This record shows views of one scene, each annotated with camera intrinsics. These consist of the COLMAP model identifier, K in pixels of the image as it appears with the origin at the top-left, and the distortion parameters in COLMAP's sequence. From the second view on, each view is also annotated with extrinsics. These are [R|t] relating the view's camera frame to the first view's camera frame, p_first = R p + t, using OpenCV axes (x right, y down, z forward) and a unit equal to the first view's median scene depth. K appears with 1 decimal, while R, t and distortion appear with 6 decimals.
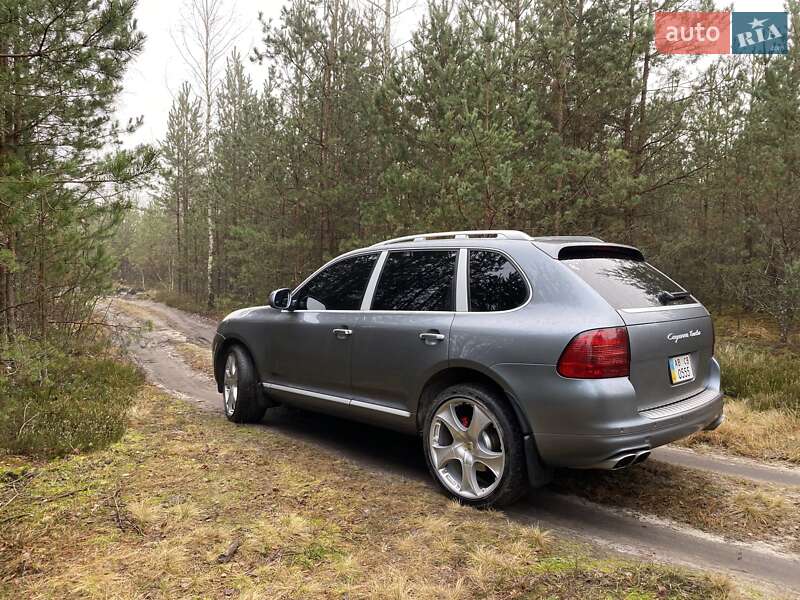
lens RADIAL K [[612.4, 0, 397.6], [0, 612.4, 292.5], [0, 0, 1]] dist [0.034150, -0.036079]
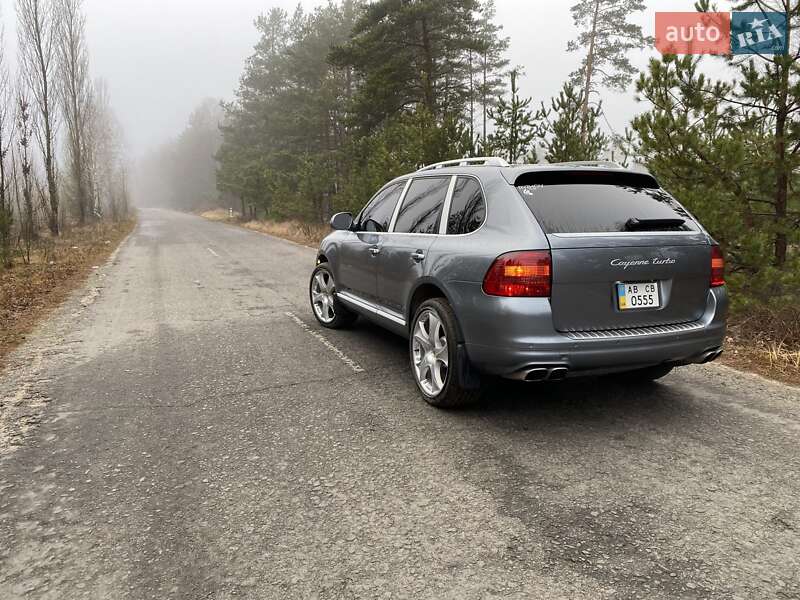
lens RADIAL K [[612.4, 0, 391.4], [0, 612.4, 294.5], [0, 0, 1]] dist [0.034150, -0.036079]
pose [[0.926405, 0.061178, -0.371524, 0.445973], [-0.017744, 0.992709, 0.119222, 0.010232], [0.376109, -0.103856, 0.920737, -0.058099]]
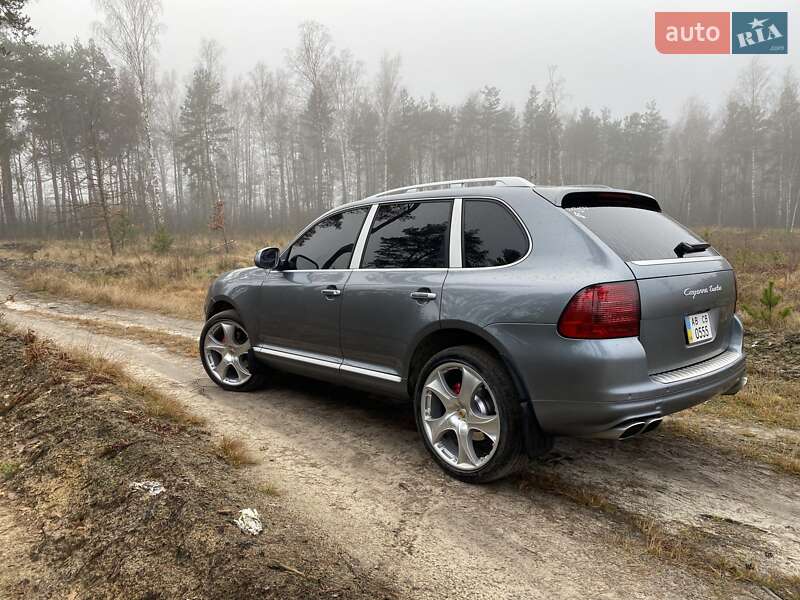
lens RADIAL K [[612.4, 0, 400.6], [0, 612.4, 297.1], [0, 0, 1]] dist [0.034150, -0.036079]
pose [[0.999503, -0.009558, -0.030038, 0.051681], [0.011435, 0.997952, 0.062942, 0.017091], [0.029375, -0.063254, 0.997565, 0.091777]]
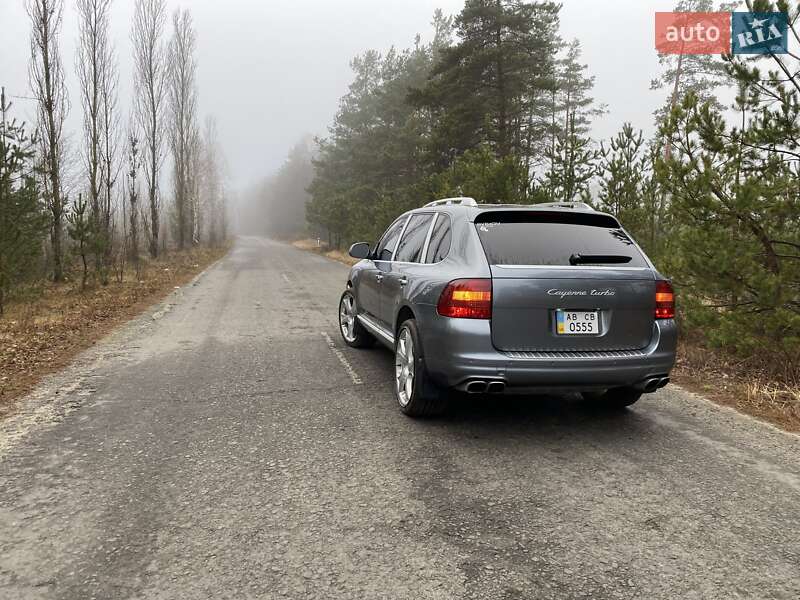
lens RADIAL K [[612.4, 0, 398.6], [0, 612.4, 290.9], [0, 0, 1]] dist [0.034150, -0.036079]
pose [[0.866445, 0.073044, -0.493901, 0.700934], [-0.046935, 0.996776, 0.065078, 0.009431], [0.497062, -0.033205, 0.867079, -0.110806]]
